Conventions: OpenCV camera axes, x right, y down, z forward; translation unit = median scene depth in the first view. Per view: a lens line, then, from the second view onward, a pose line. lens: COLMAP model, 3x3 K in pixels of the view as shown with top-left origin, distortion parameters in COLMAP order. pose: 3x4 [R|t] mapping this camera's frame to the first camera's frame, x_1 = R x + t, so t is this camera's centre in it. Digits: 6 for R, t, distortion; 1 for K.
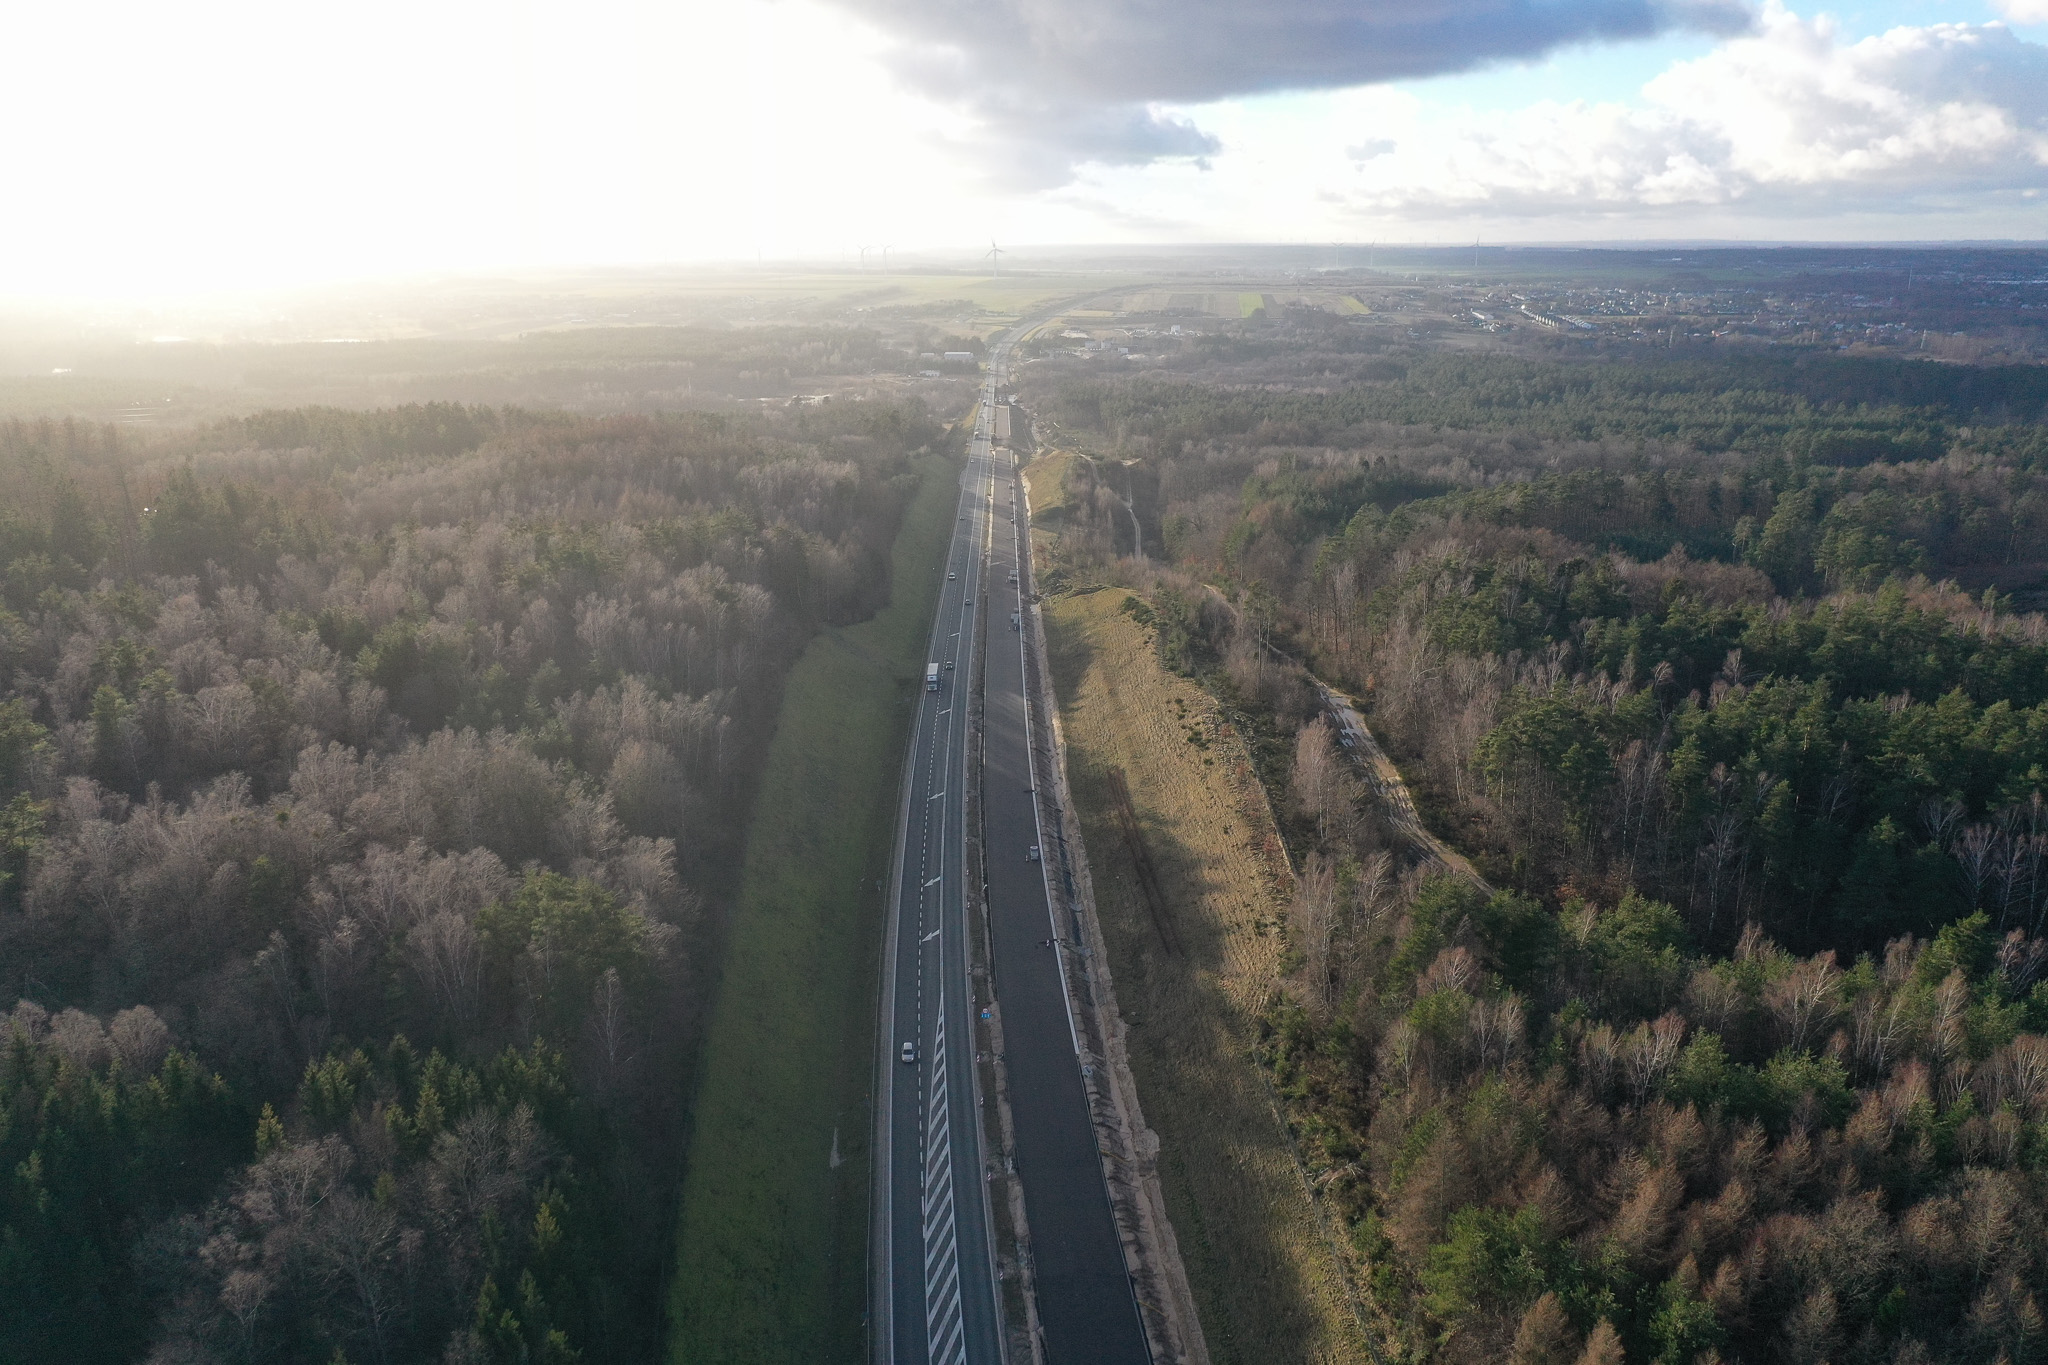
lens RADIAL K [[1626.9, 0, 1014.7], [0, 1626.9, 677.6], [0, 0, 1]] dist [-0.002490, 0.001923]
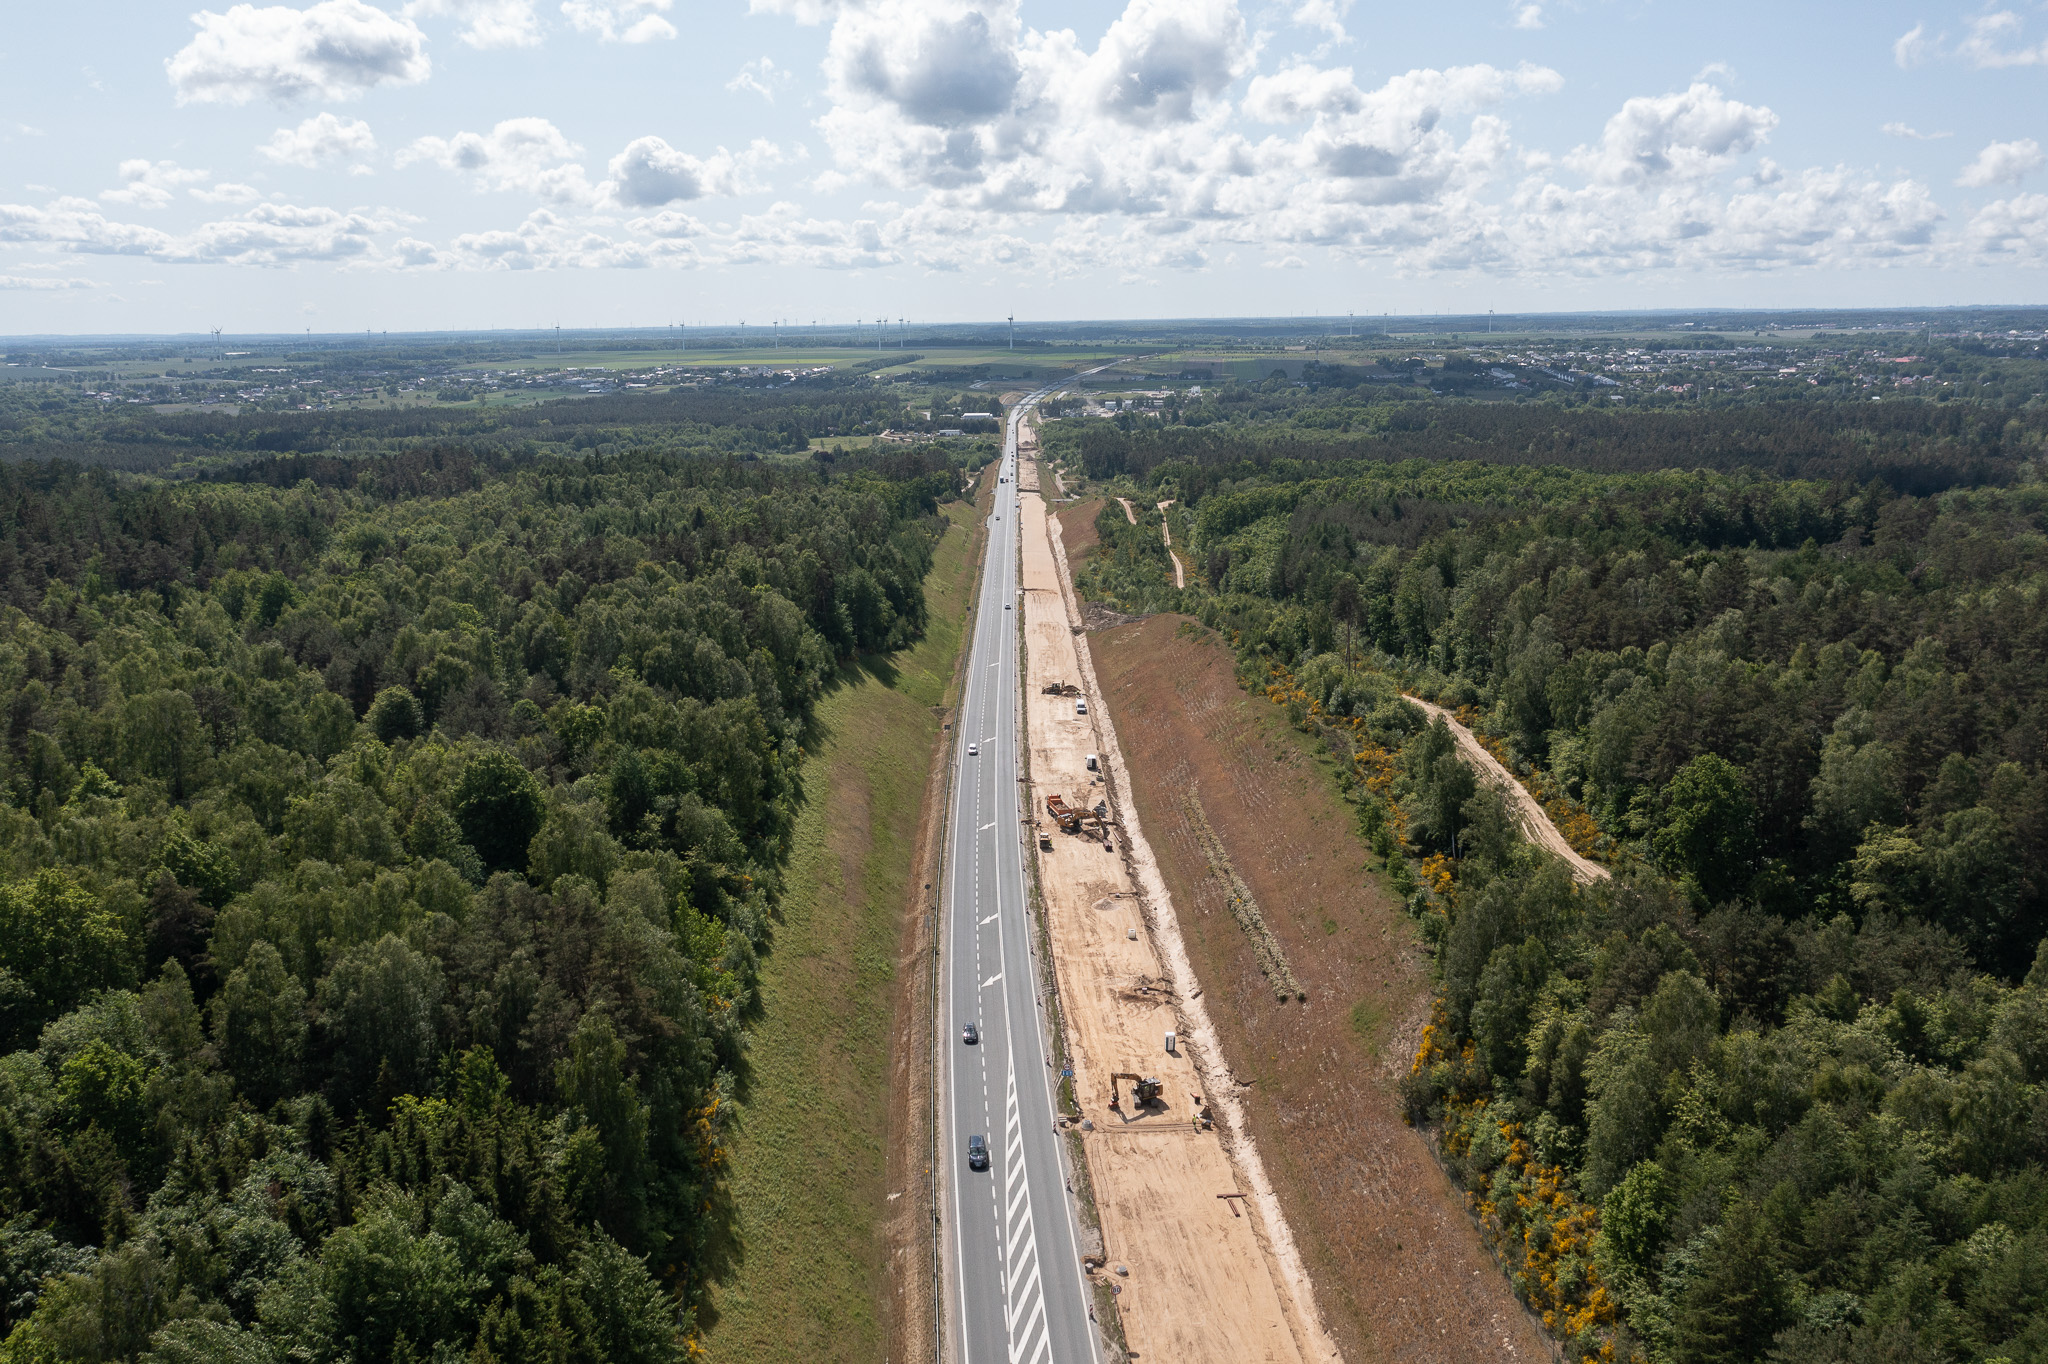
lens RADIAL K [[1625.2, 0, 1013.9], [0, 1625.2, 676.0], [0, 0, 1]] dist [-0.012214, 0.004224]
pose [[0.999883, -0.011086, -0.010543, -0.021741], [0.010588, 0.998877, -0.046190, 0.030416], [0.011043, 0.046073, 0.998877, 0.116891]]
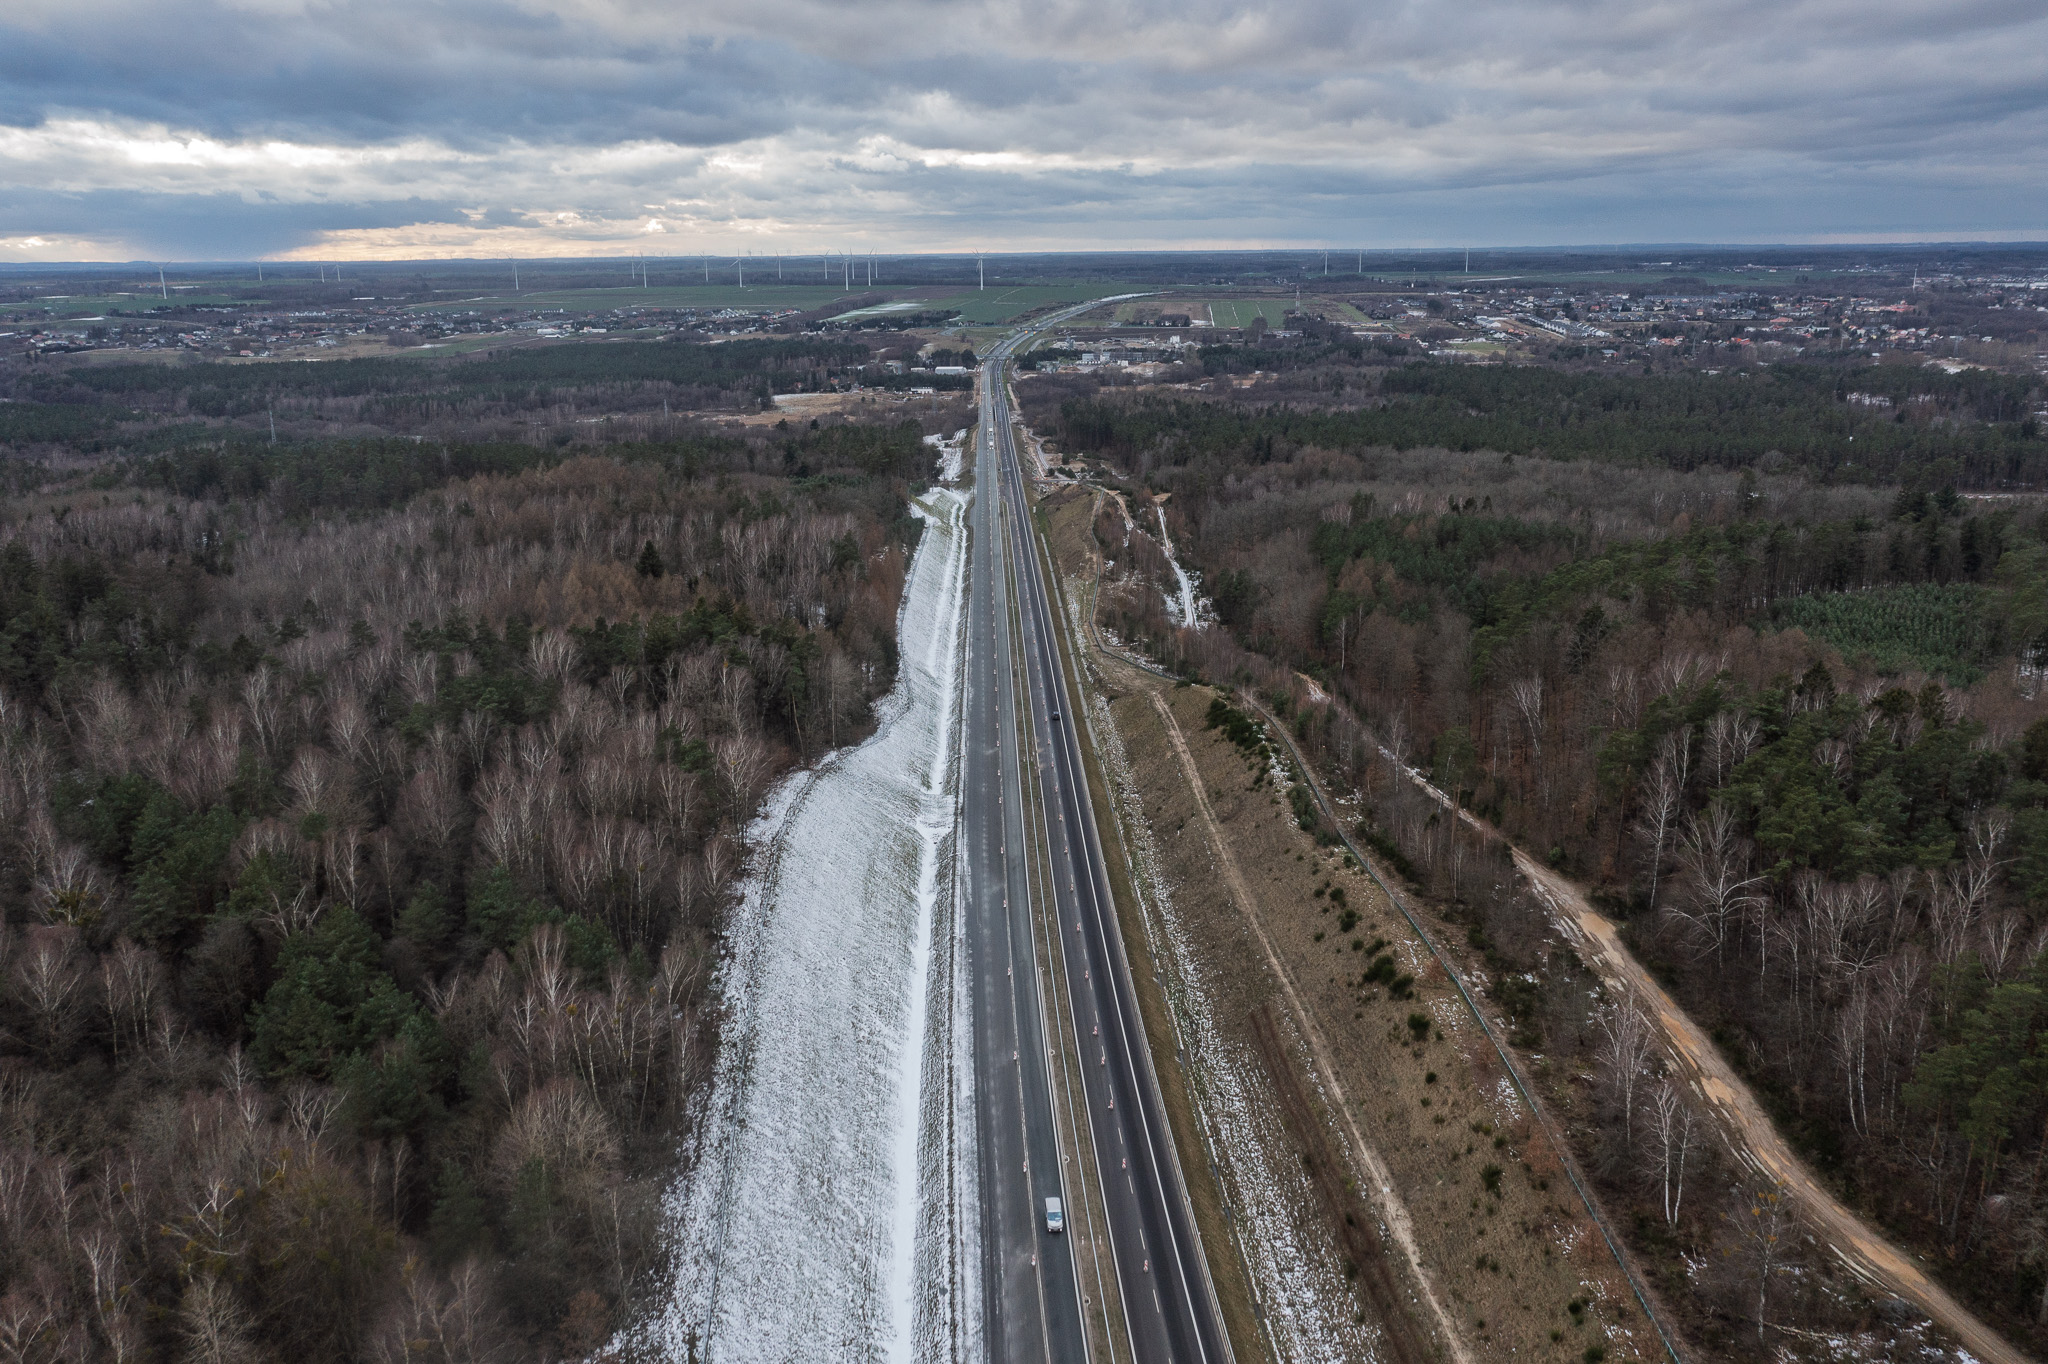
lens RADIAL K [[1625.2, 0, 1013.9], [0, 1625.2, 676.0], [0, 0, 1]] dist [-0.012214, 0.004224]
pose [[0.999898, -0.011002, 0.009066, -0.045670], [0.011051, 0.999924, -0.005456, -0.079477], [-0.009006, 0.005555, 0.999944, 0.293512]]
